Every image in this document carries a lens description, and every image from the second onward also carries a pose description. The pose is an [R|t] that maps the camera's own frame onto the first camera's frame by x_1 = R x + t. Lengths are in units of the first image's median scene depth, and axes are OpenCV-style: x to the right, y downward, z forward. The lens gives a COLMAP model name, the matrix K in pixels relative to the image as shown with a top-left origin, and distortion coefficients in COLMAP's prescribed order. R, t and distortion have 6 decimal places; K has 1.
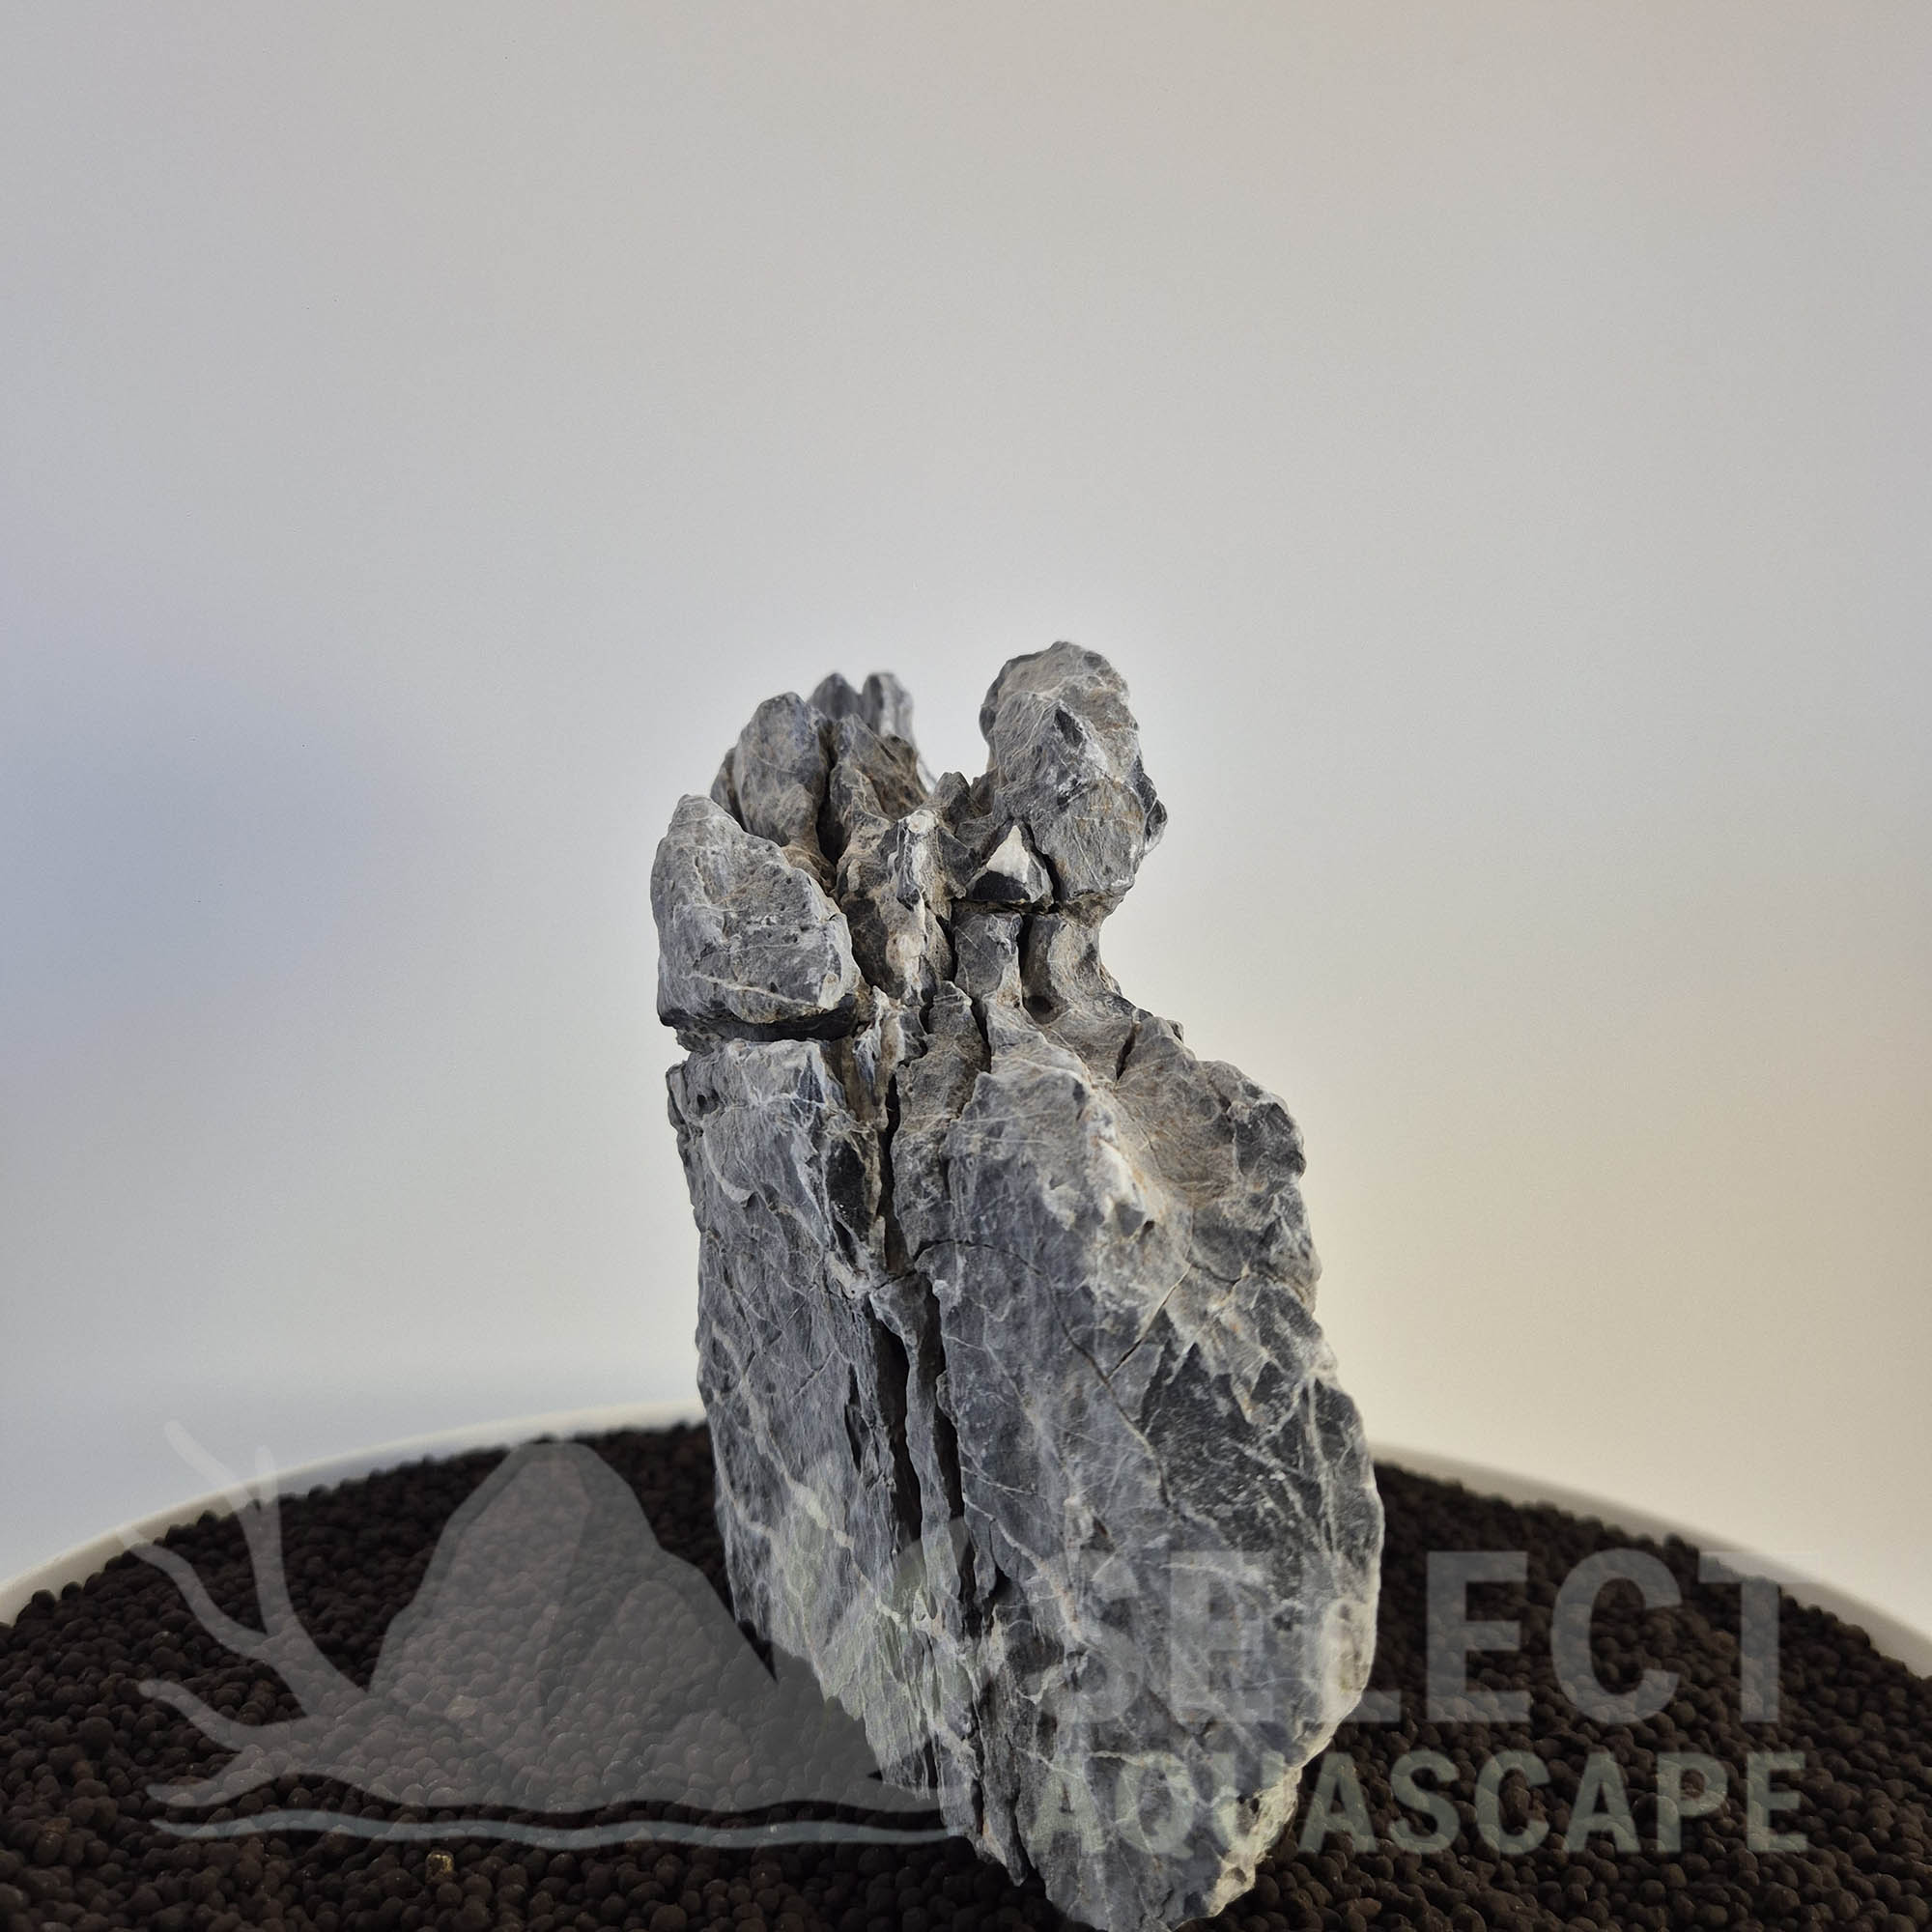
lens RADIAL K [[1783.4, 0, 957.4], [0, 1783.4, 963.8], [0, 0, 1]] dist [0.059919, -0.093478]
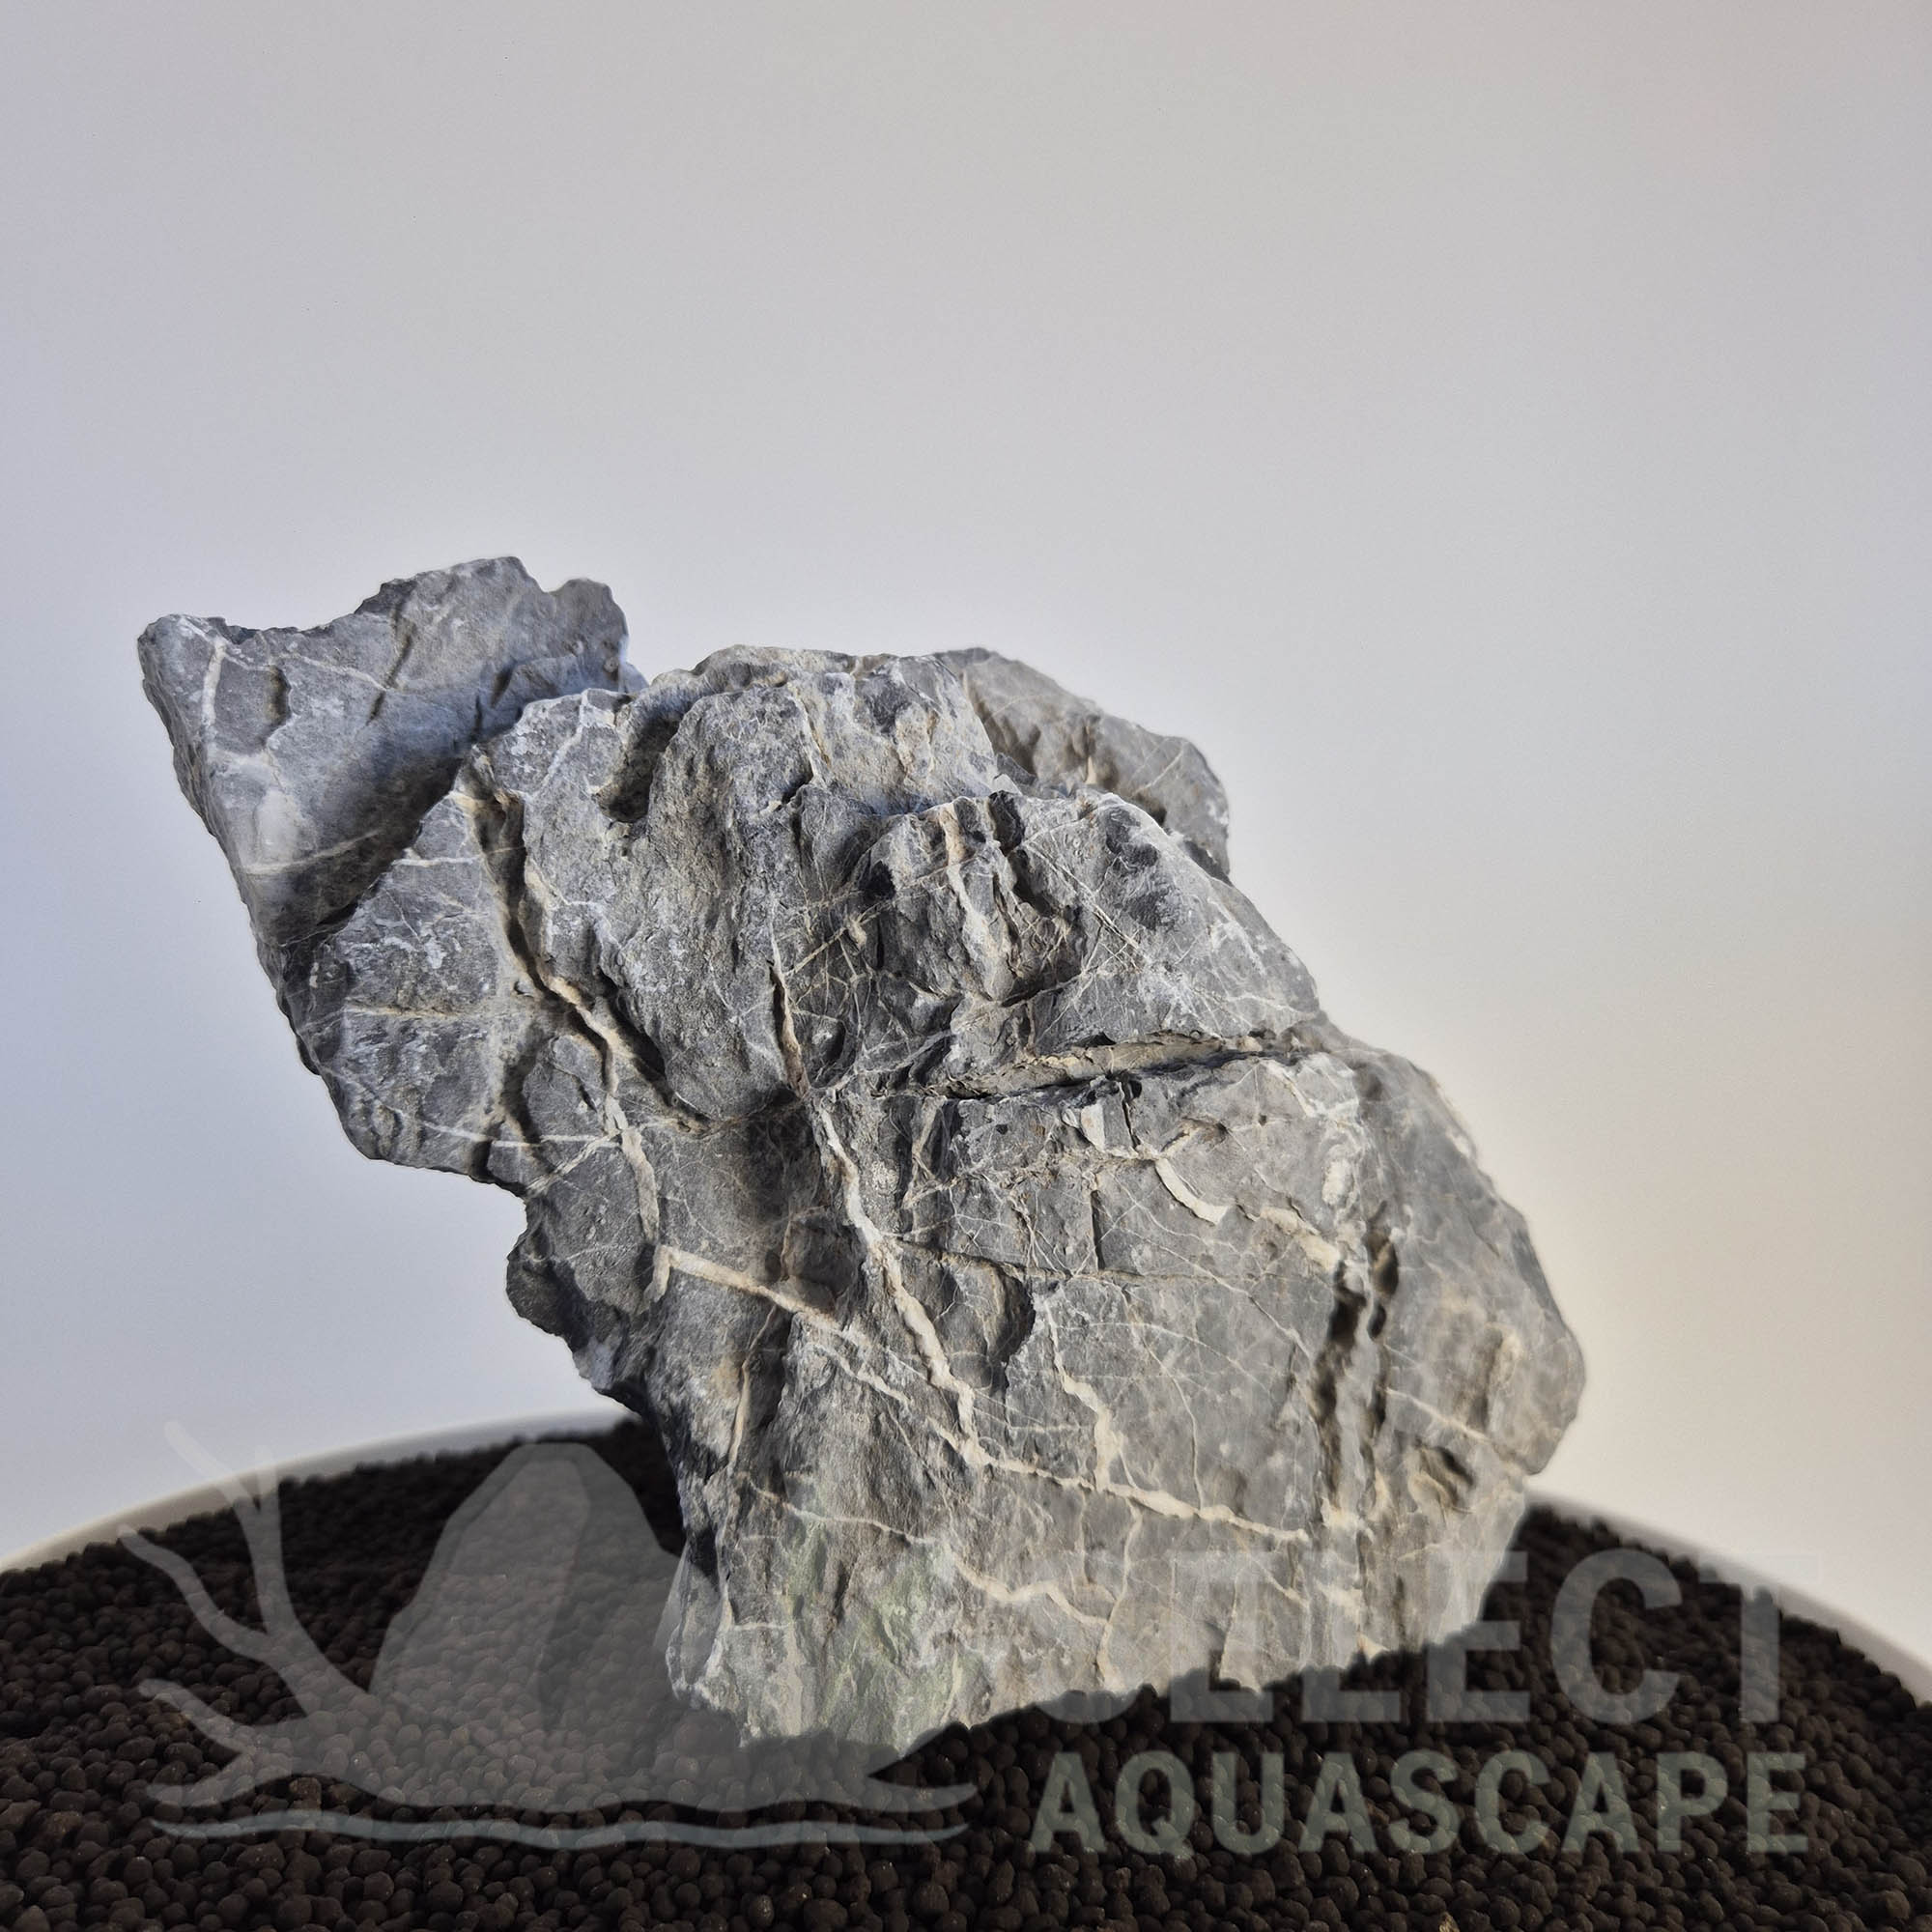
lens RADIAL K [[1783.4, 0, 957.4], [0, 1783.4, 963.8], [0, 0, 1]] dist [0.059919, -0.093478]
pose [[0.031034, -0.040524, 0.998696, -1.332662], [-0.026267, 0.998800, 0.041344, -0.056601], [-0.999173, -0.027516, 0.029933, 1.333032]]
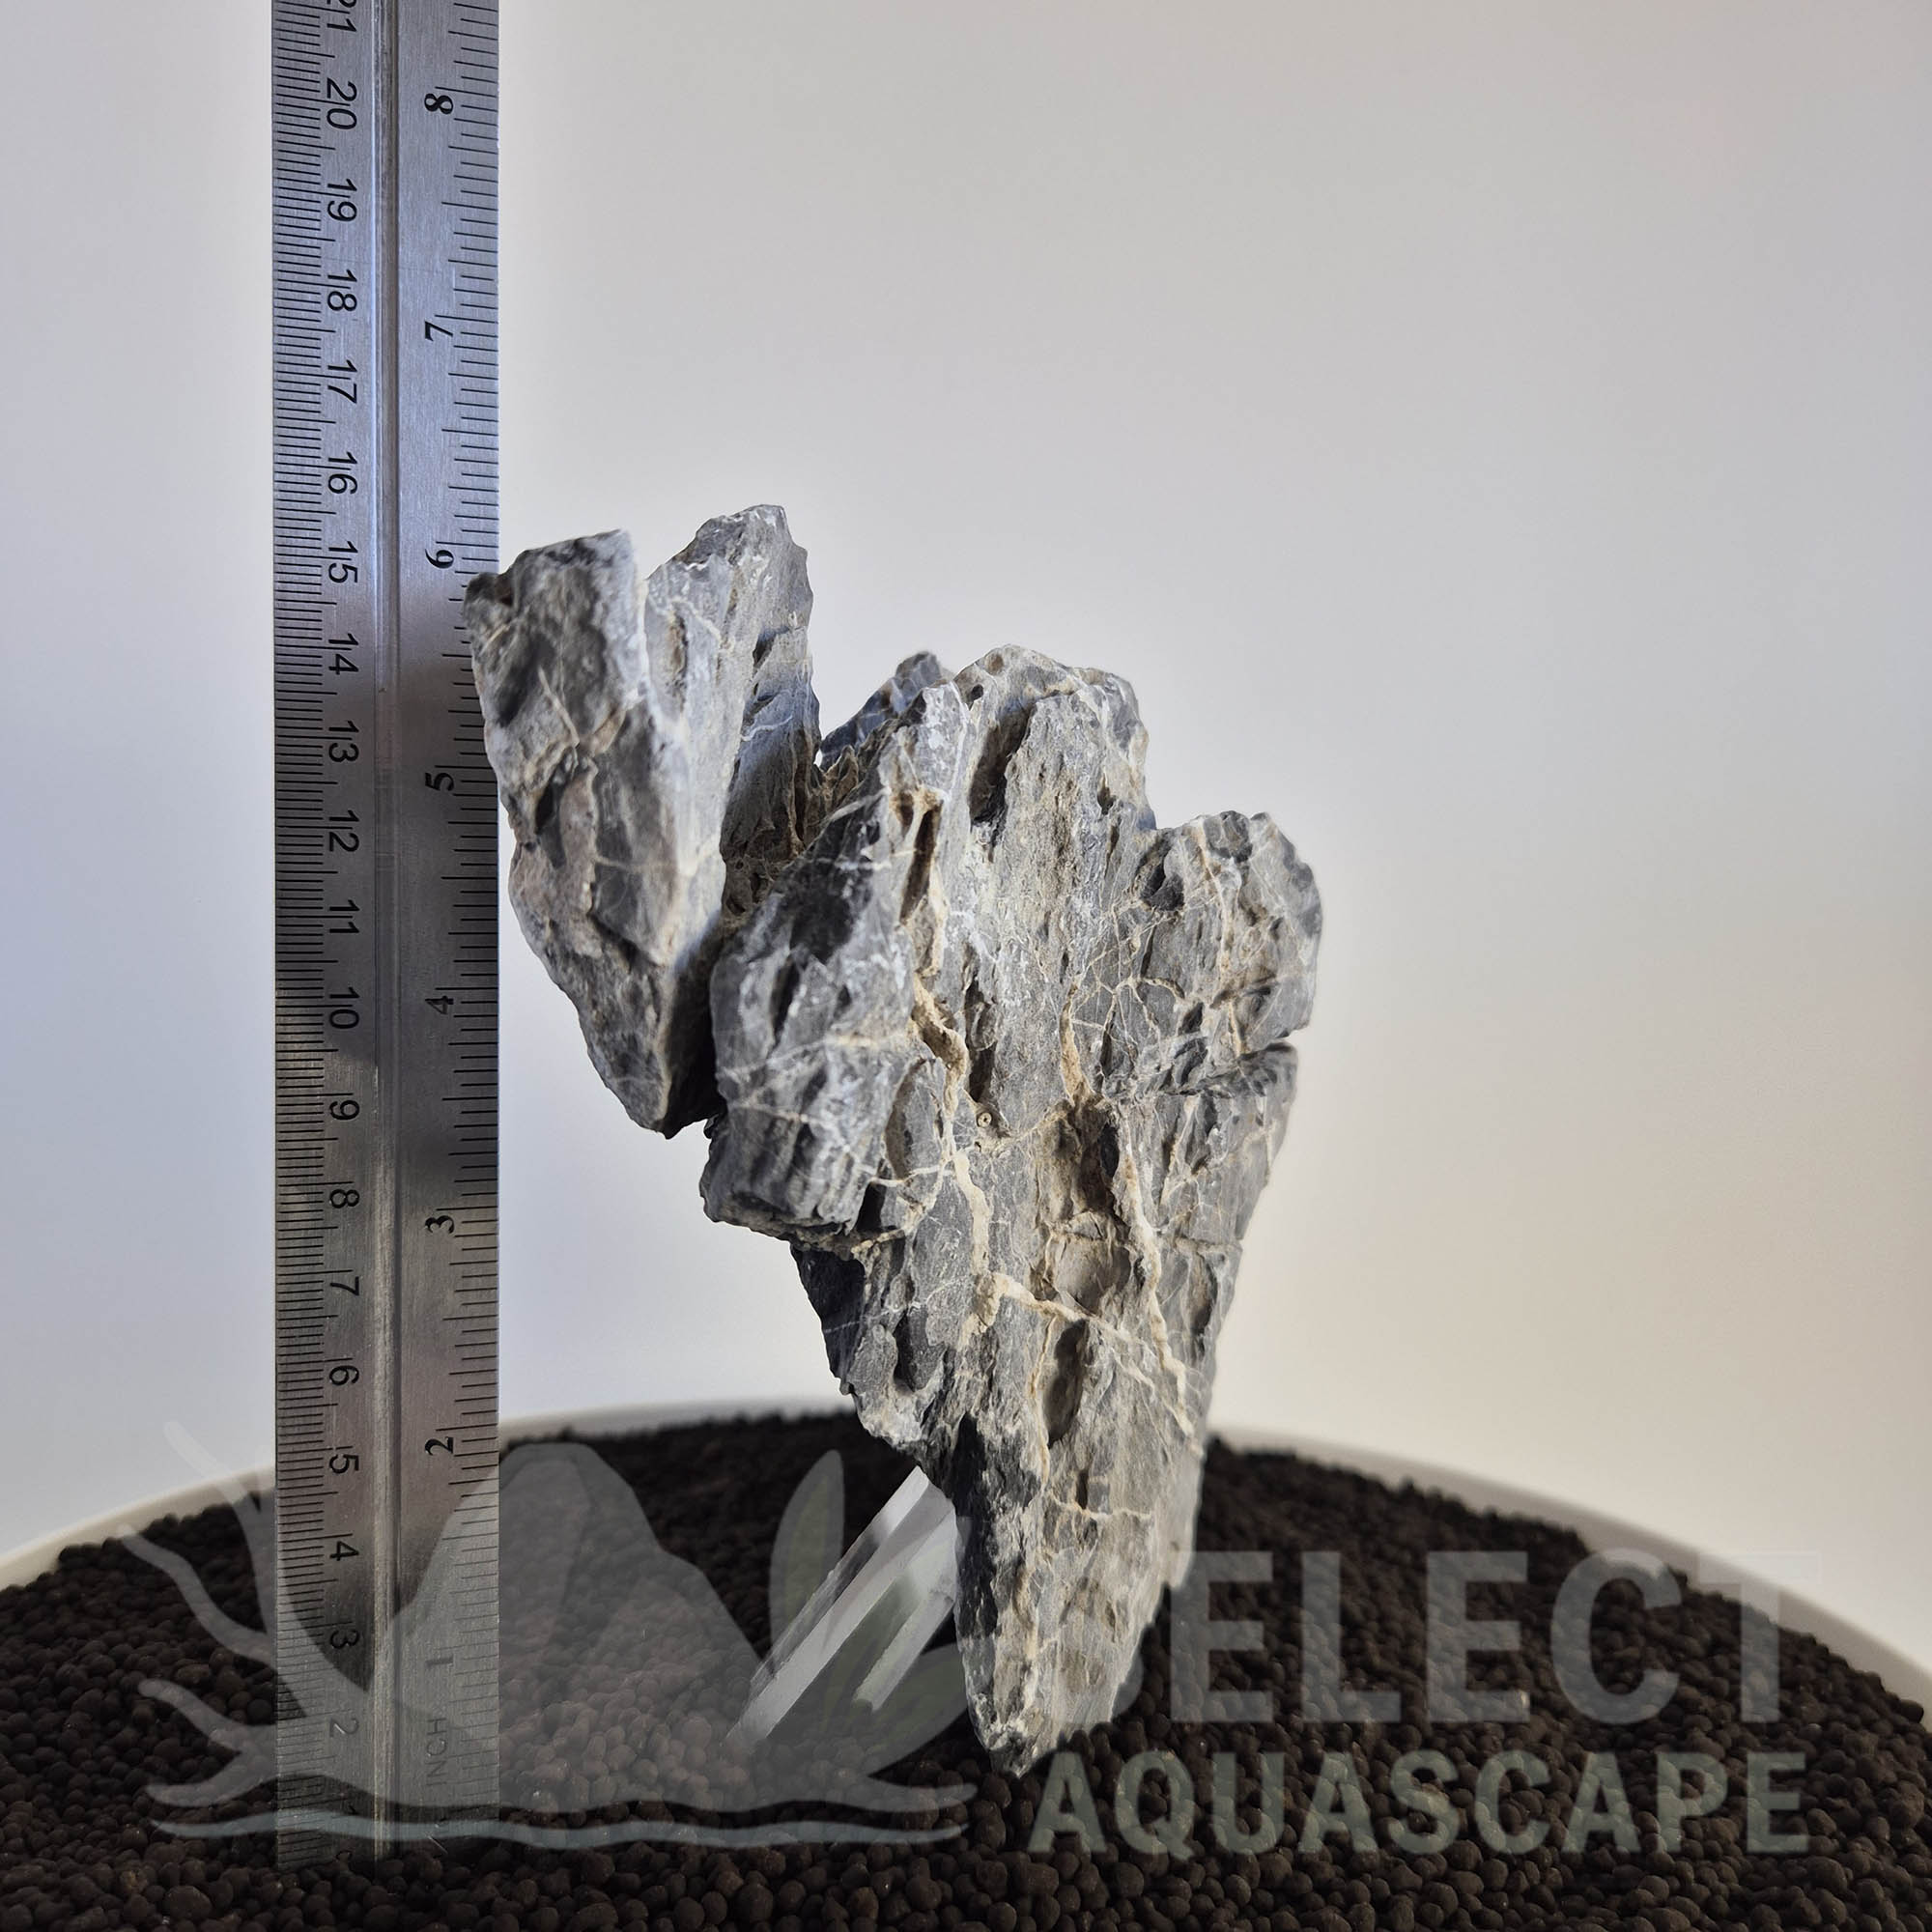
lens RADIAL K [[1783.4, 0, 957.4], [0, 1783.4, 963.8], [0, 0, 1]] dist [0.059919, -0.093478]
pose [[-0.718083, -0.047892, 0.694308, -0.930189], [-0.040496, 0.998814, 0.027013, -0.040378], [-0.694778, -0.008719, -0.719171, 2.354646]]
